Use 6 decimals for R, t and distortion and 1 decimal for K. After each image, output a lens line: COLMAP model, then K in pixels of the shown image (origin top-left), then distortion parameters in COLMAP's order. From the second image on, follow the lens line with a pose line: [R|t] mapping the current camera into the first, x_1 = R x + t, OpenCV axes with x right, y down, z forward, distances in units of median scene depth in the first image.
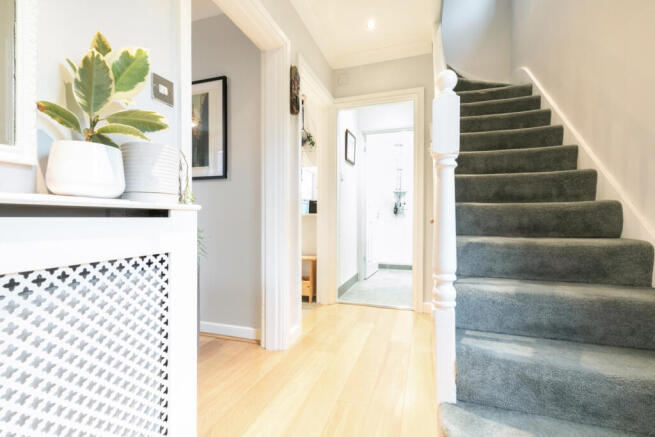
lens RADIAL K [[300.6, 0, 326.8], [0, 300.6, 217.2], [0, 0, 1]] dist [0.010708, -0.002304]
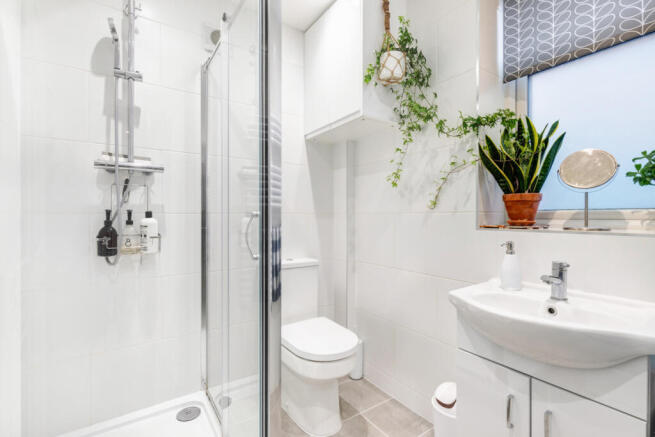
lens RADIAL K [[300.6, 0, 327.8], [0, 300.6, 219.0], [0, 0, 1]] dist [0.010708, -0.002304]
pose [[0.595979, -0.003013, 0.802994, 0.141024], [0.002967, 0.999994, 0.001550, -0.040451], [-0.802994, 0.001458, 0.595985, 0.716925]]
